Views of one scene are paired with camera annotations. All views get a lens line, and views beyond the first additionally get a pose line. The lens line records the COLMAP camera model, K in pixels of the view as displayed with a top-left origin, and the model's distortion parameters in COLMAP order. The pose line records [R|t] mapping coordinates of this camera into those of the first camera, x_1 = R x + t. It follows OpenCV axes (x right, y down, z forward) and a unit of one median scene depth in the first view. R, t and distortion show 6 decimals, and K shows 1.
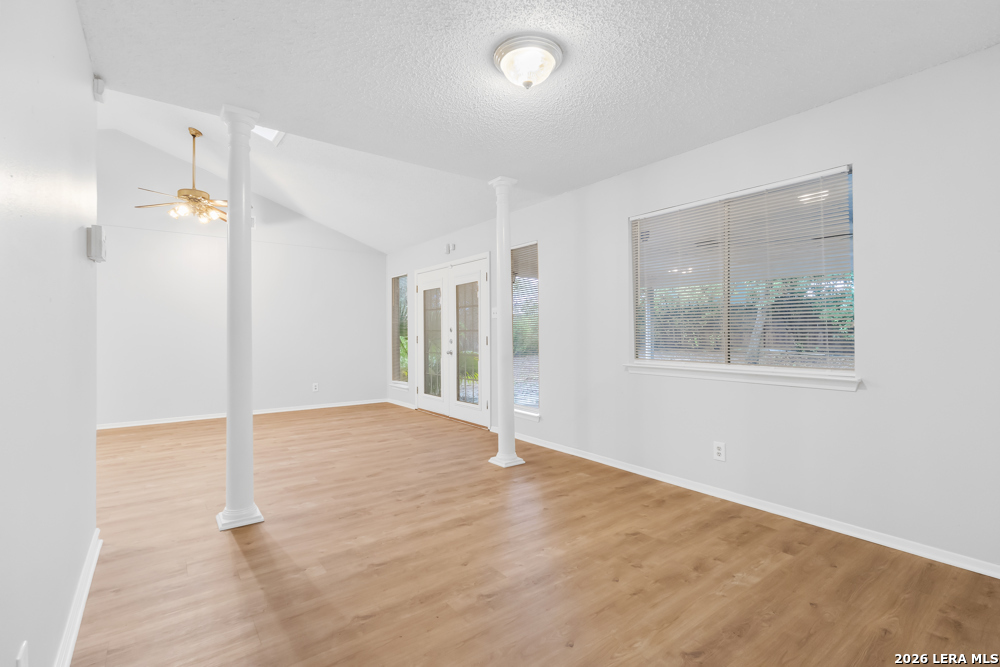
lens RADIAL K [[461.4, 0, 500.7], [0, 461.4, 335.2], [0, 0, 1]] dist [0.000869, 0.000273]
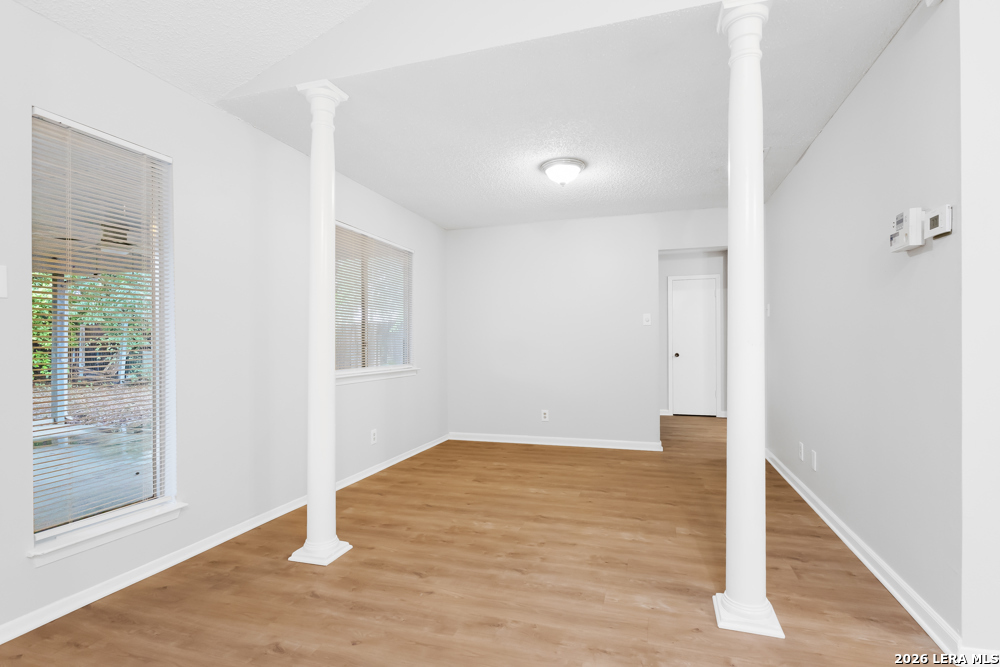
lens RADIAL K [[508.1, 0, 501.5], [0, 508.1, 338.6], [0, 0, 1]] dist [0.003572, 0.000360]
pose [[-0.588930, 0.012061, 0.808094, -0.904307], [0.009211, 0.999924, -0.008211, -0.000735], [-0.808132, 0.002607, -0.588996, 1.621359]]
